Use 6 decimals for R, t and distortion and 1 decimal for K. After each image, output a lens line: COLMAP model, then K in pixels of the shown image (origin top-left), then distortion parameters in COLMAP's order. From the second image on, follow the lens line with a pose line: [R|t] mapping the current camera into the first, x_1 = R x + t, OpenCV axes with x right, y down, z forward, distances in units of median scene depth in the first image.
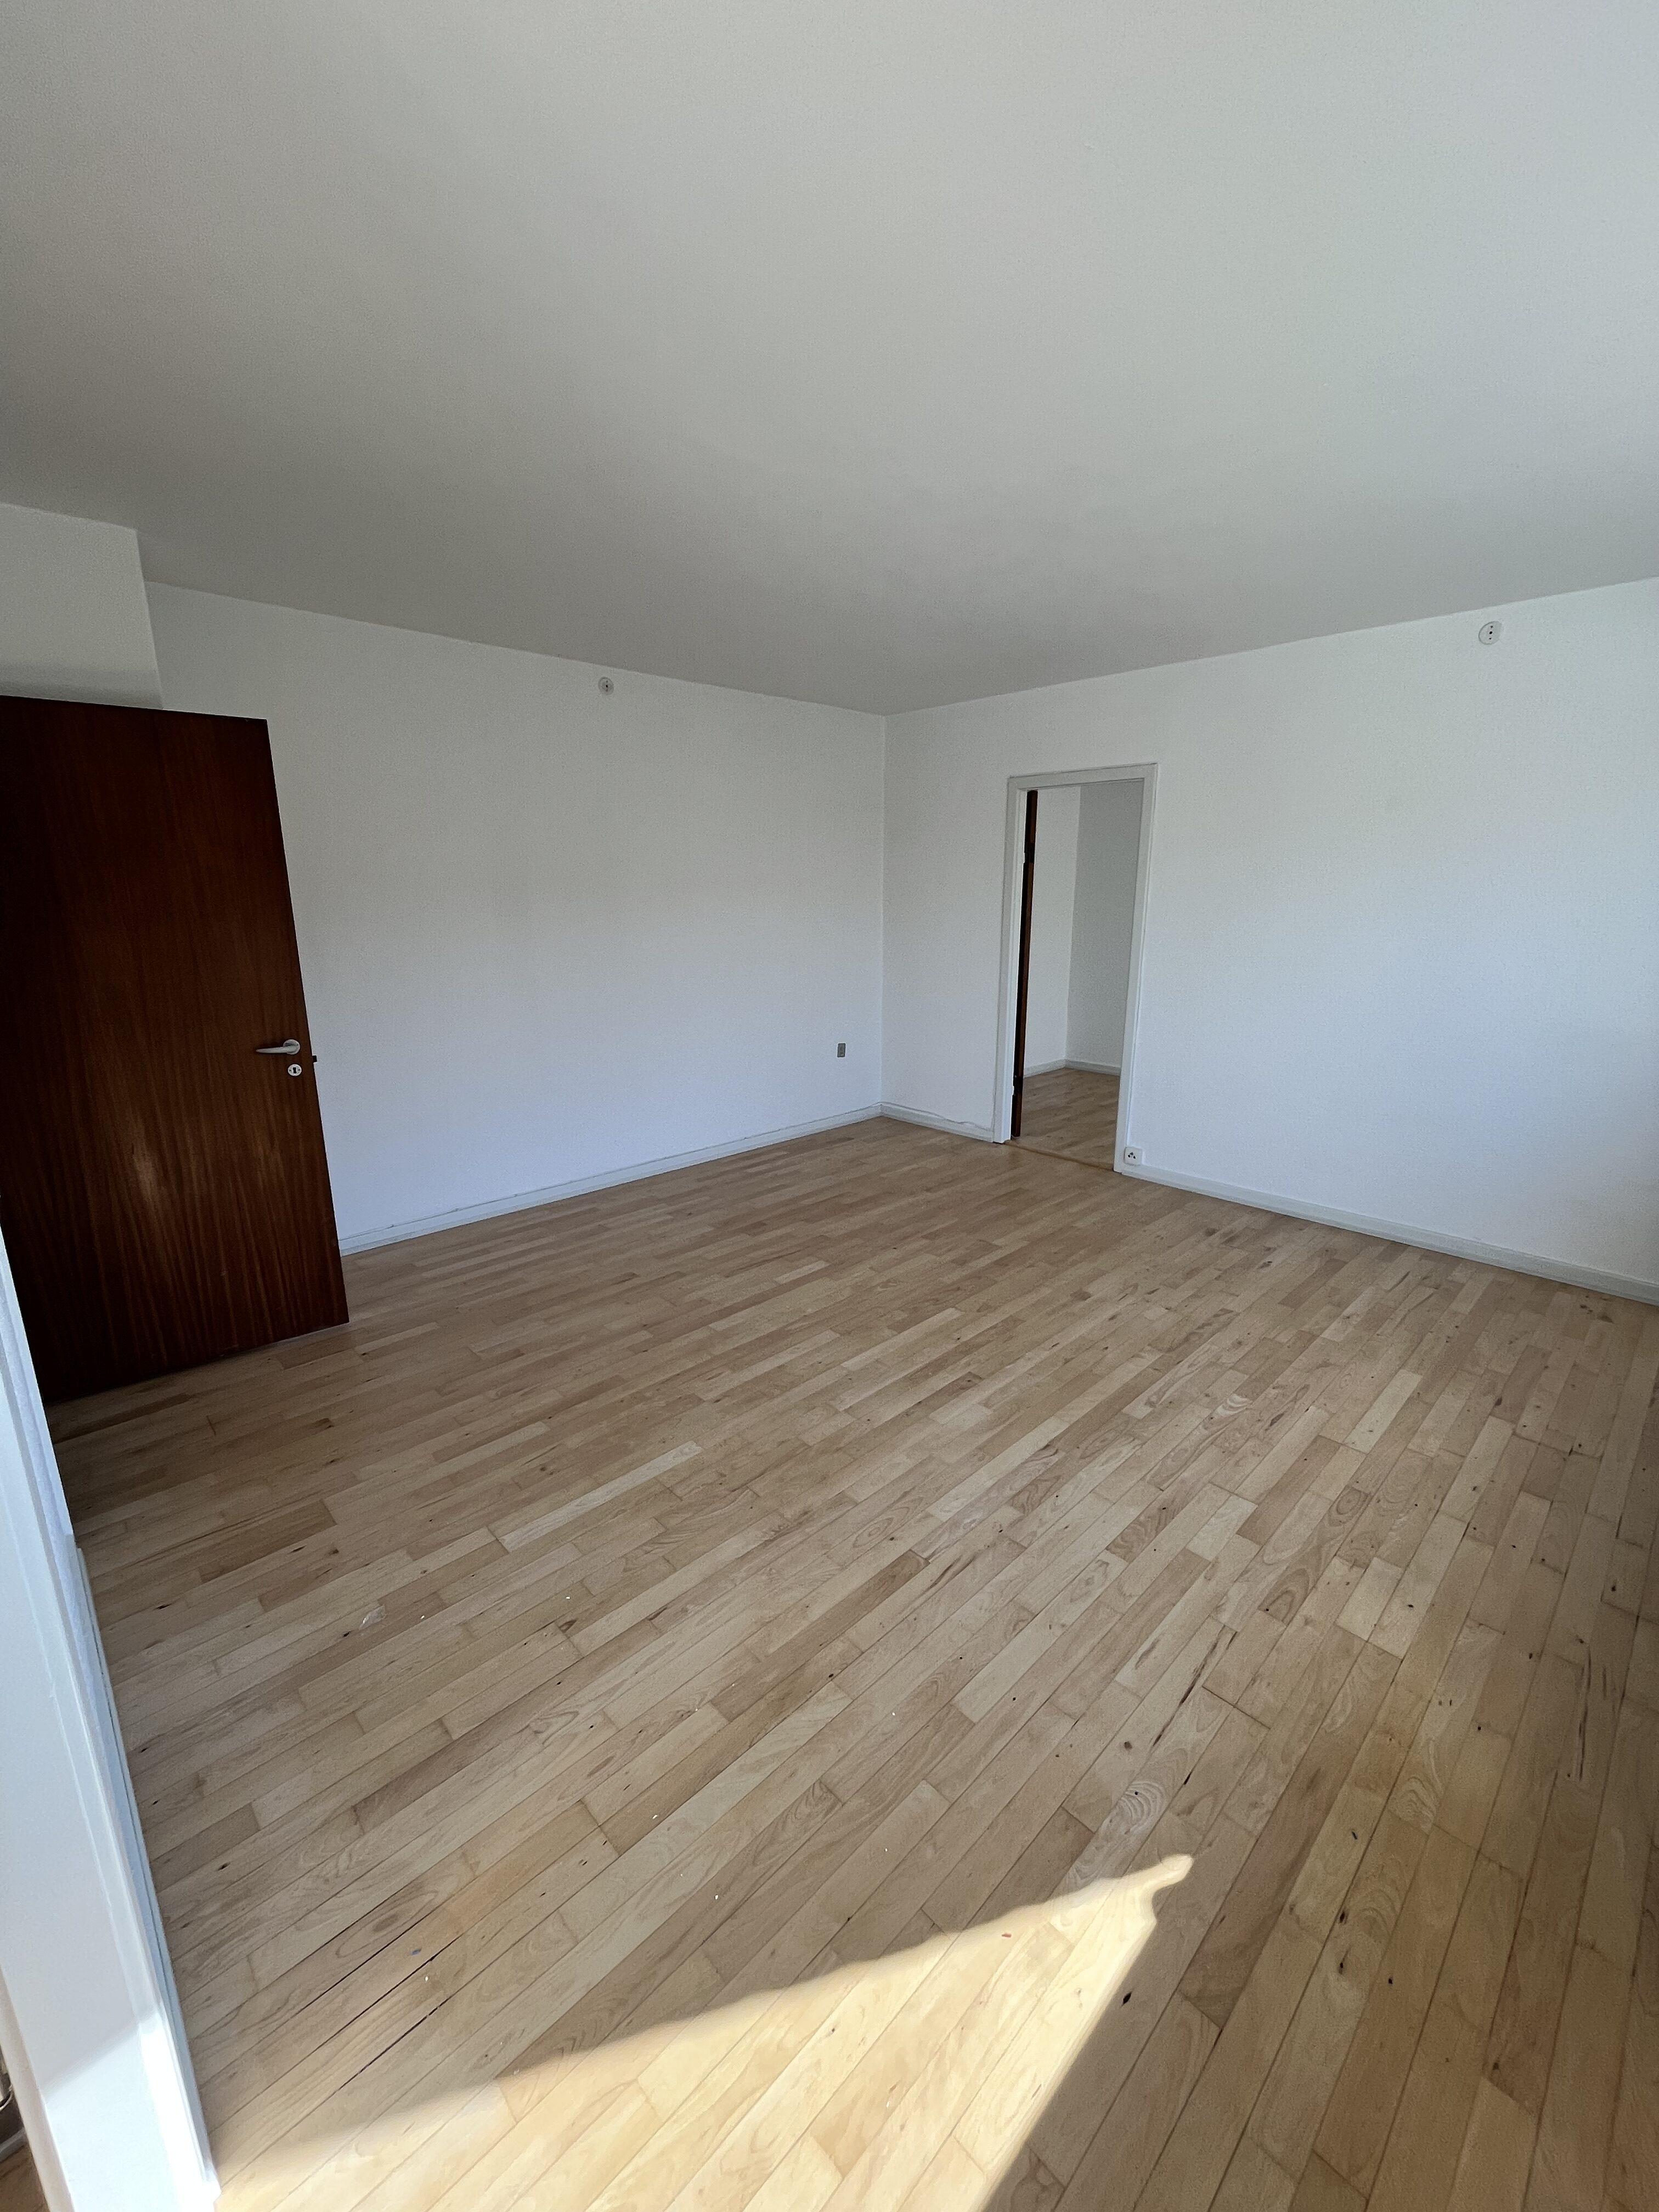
lens RADIAL K [[893.4, 0, 831.1], [0, 893.4, 1097.9], [0, 0, 1]] dist [-0.002957, -0.000416]
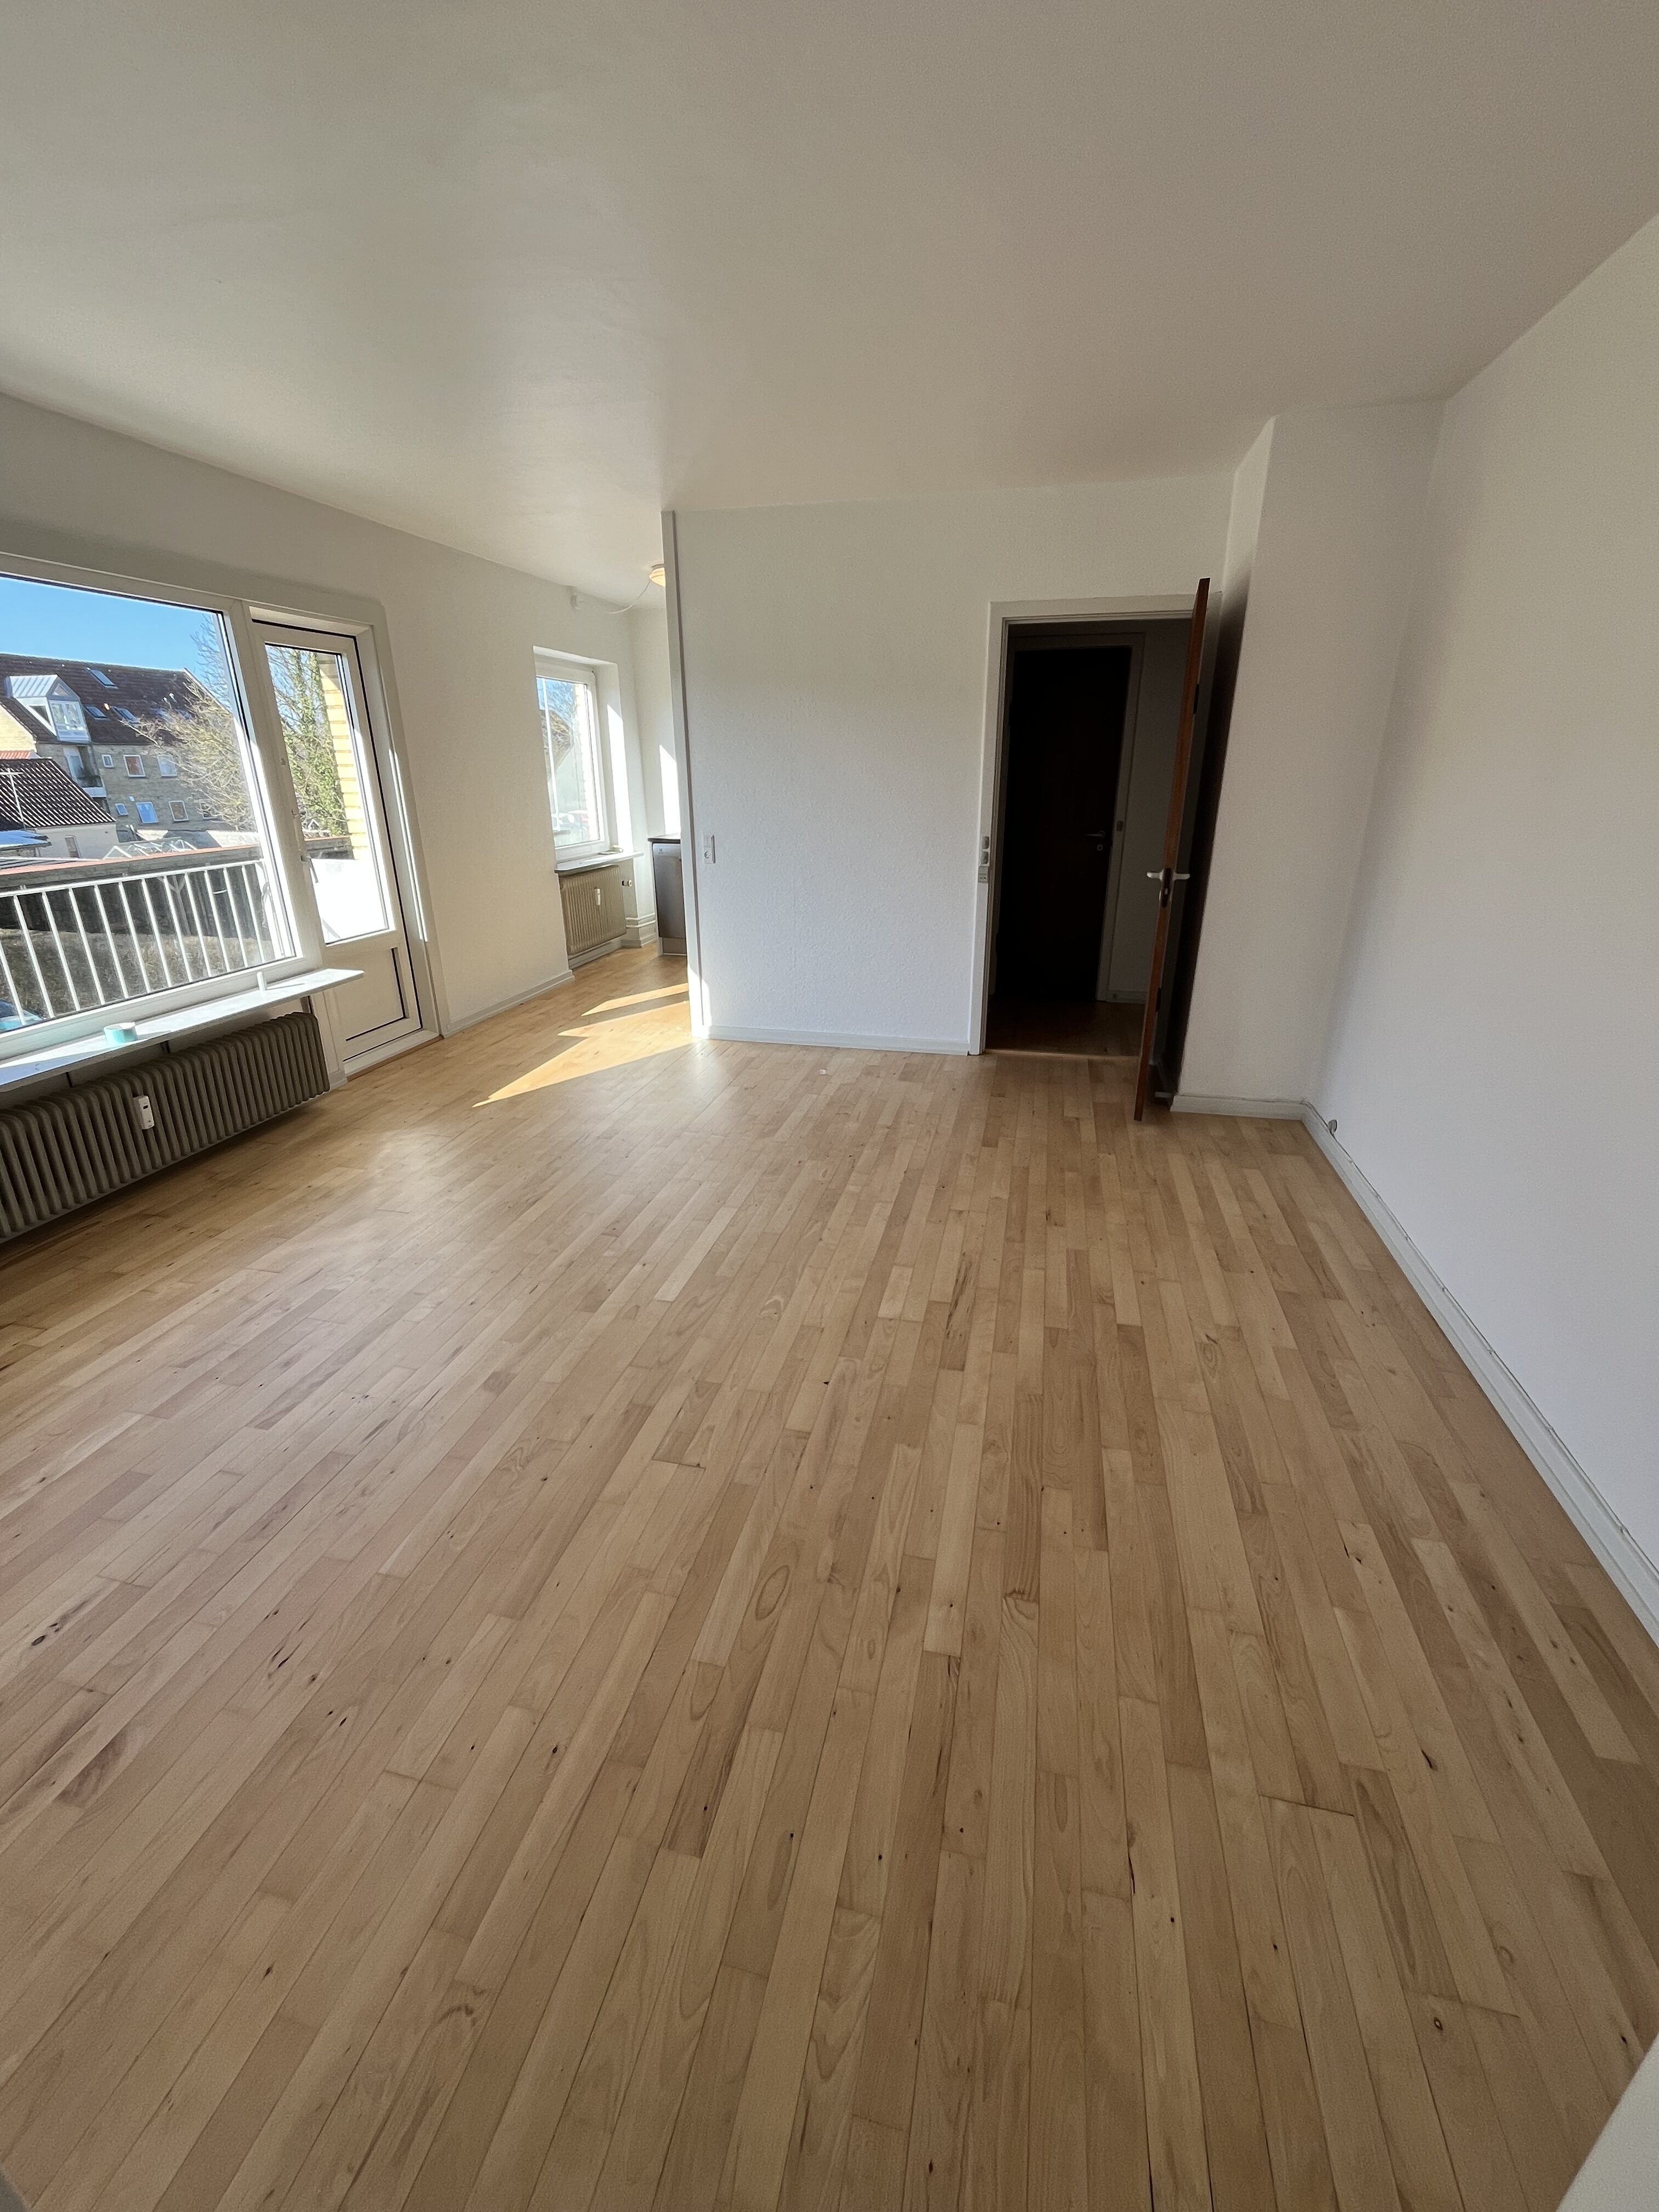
lens RADIAL K [[893.4, 0, 831.1], [0, 893.4, 1097.9], [0, 0, 1]] dist [-0.002957, -0.000416]
pose [[-0.840715, 0.197902, -0.504018, 0.416183], [-0.118190, 0.841305, 0.527482, -0.374589], [0.528422, 0.503032, -0.683907, 1.684771]]
